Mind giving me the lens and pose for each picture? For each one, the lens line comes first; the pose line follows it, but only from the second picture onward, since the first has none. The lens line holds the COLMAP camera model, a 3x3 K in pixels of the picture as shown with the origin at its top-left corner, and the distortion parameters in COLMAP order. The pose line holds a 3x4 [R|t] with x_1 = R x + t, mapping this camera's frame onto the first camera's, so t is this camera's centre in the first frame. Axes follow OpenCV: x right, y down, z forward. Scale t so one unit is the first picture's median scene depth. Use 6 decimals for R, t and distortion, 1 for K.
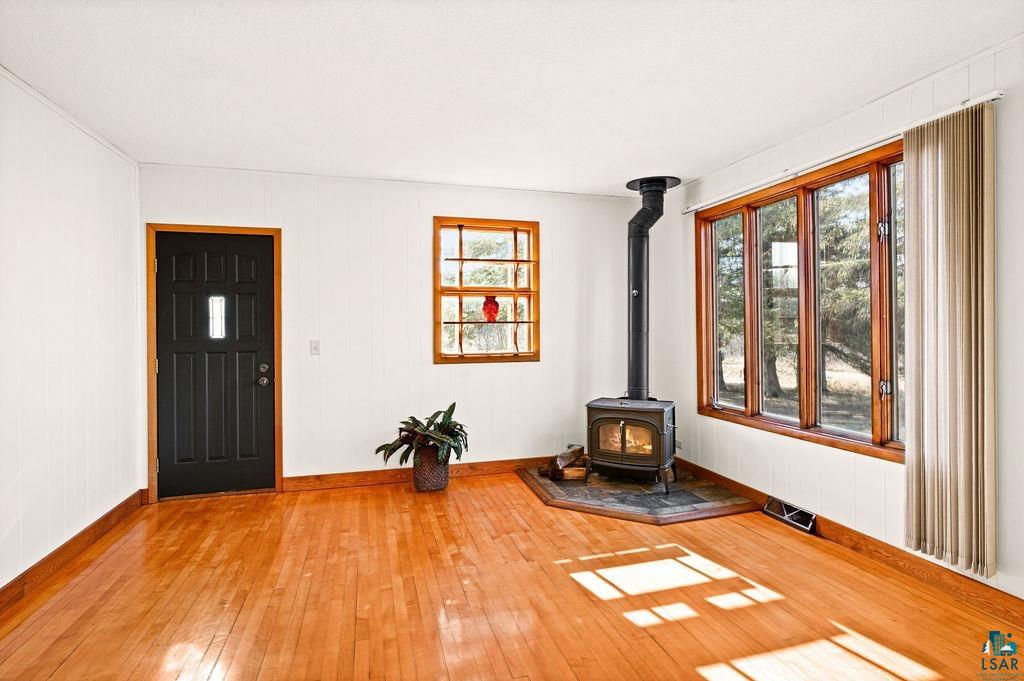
lens RADIAL K [[494.5, 0, 510.3], [0, 494.5, 335.2], [0, 0, 1]] dist [-0.016448, 0.000026]
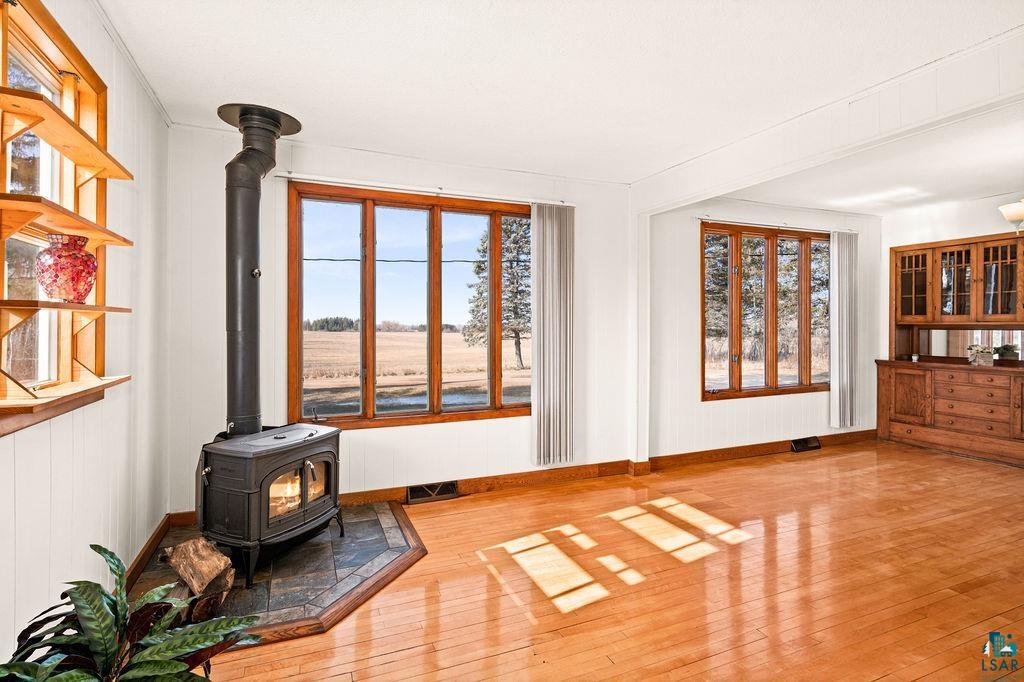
lens RADIAL K [[494.5, 0, 507.9], [0, 494.5, 332.2], [0, 0, 1]] dist [-0.016448, 0.000026]
pose [[-0.110735, 0.003510, 0.993844, -0.669585], [0.008066, 0.999964, -0.002633, 0.003109], [-0.993817, 0.007725, -0.110760, 1.114234]]
